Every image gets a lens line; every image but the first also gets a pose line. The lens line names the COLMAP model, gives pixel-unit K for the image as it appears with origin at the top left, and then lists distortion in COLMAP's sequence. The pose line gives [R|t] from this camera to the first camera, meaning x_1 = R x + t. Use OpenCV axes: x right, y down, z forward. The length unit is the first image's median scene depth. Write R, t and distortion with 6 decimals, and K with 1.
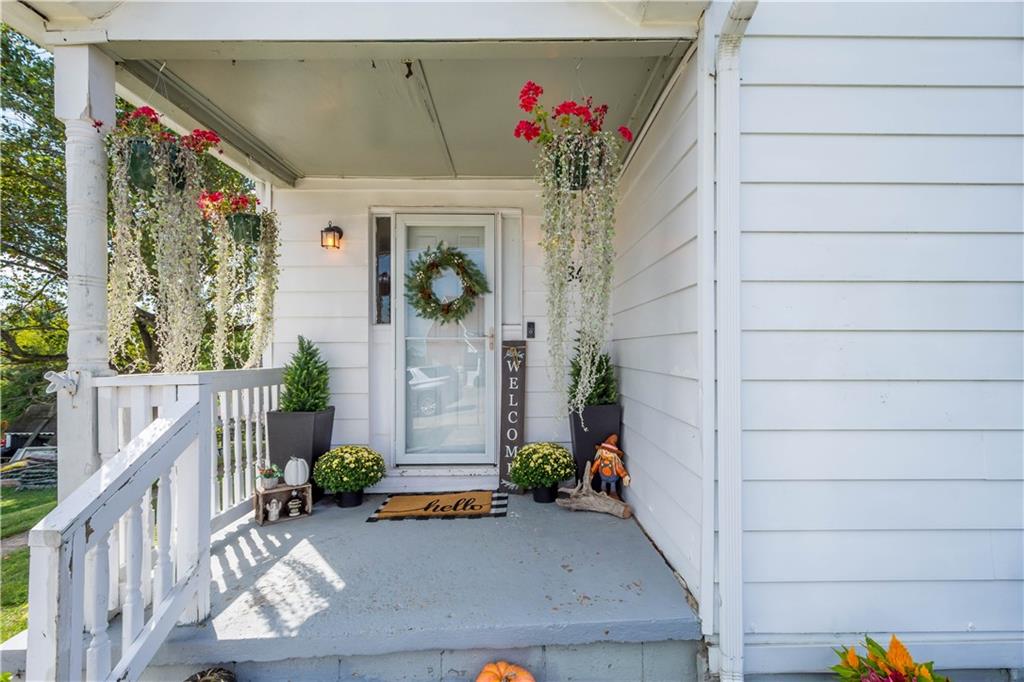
lens RADIAL K [[491.5, 0, 512.0], [0, 491.5, 341.0], [0, 0, 1]] dist [0.002107, 0.000199]
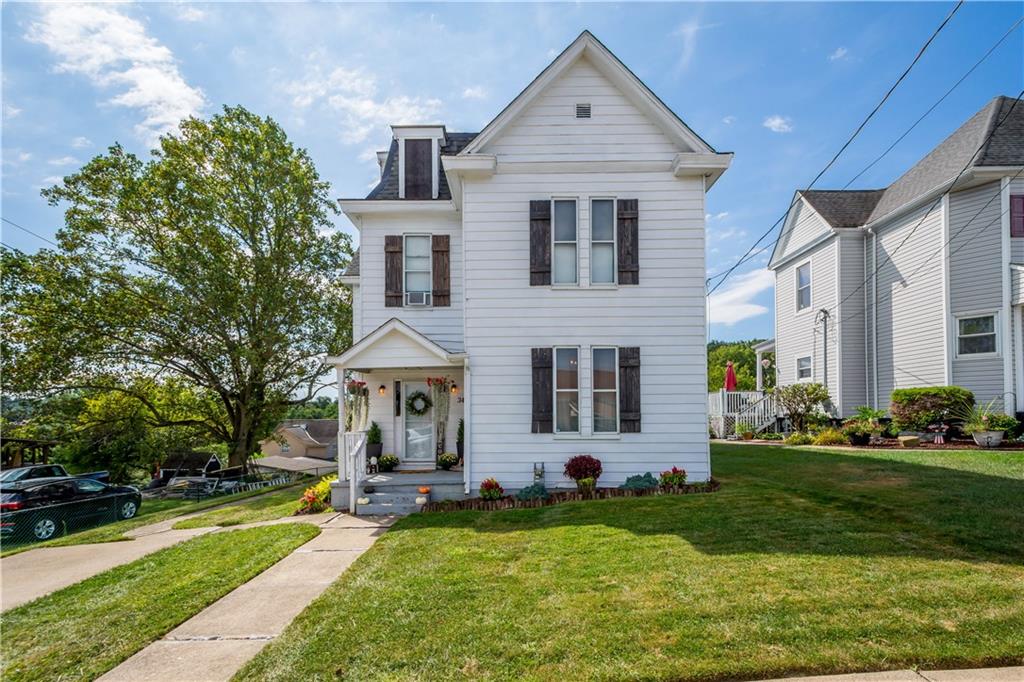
lens RADIAL K [[457.1, 0, 529.0], [0, 457.1, 407.5], [0, 0, 1]] dist [0.009499, 0.000199]
pose [[0.998715, 0.000048, 0.050688, 0.423403], [-0.000572, 0.999947, 0.010326, -0.122996], [-0.050685, -0.010342, 0.998661, -1.961436]]
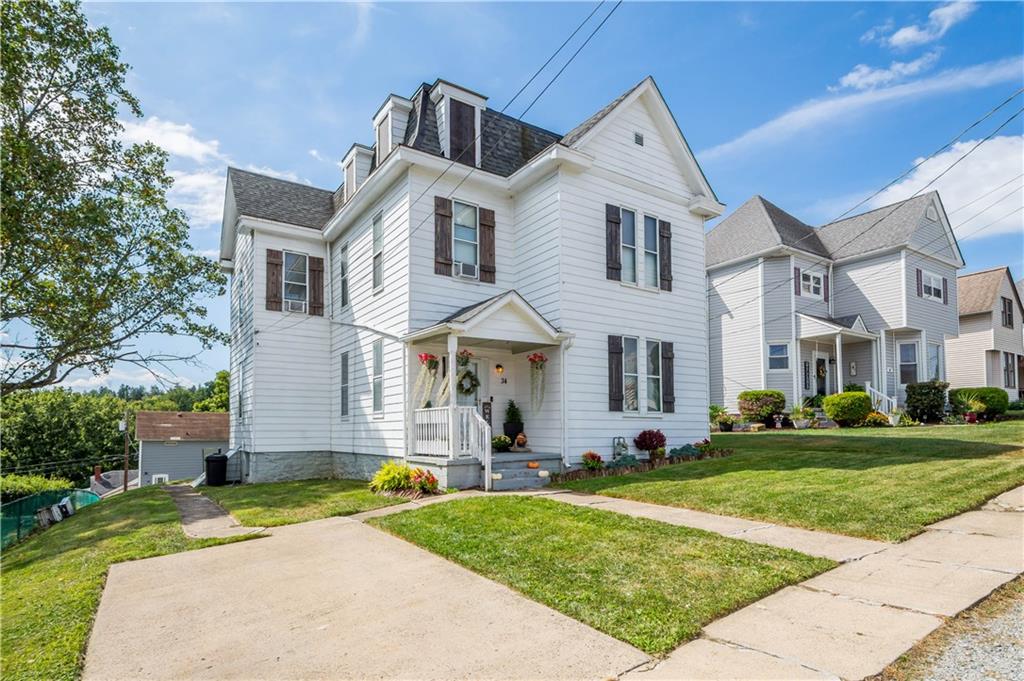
lens RADIAL K [[552.5, 0, 510.1], [0, 552.5, 406.8], [0, 0, 1]] dist [0.004086, 0.001049]
pose [[0.800023, 0.027864, 0.599322, -1.904039], [-0.014356, 0.999524, -0.027307, 0.115530], [-0.599797, 0.013243, 0.800042, -1.785647]]
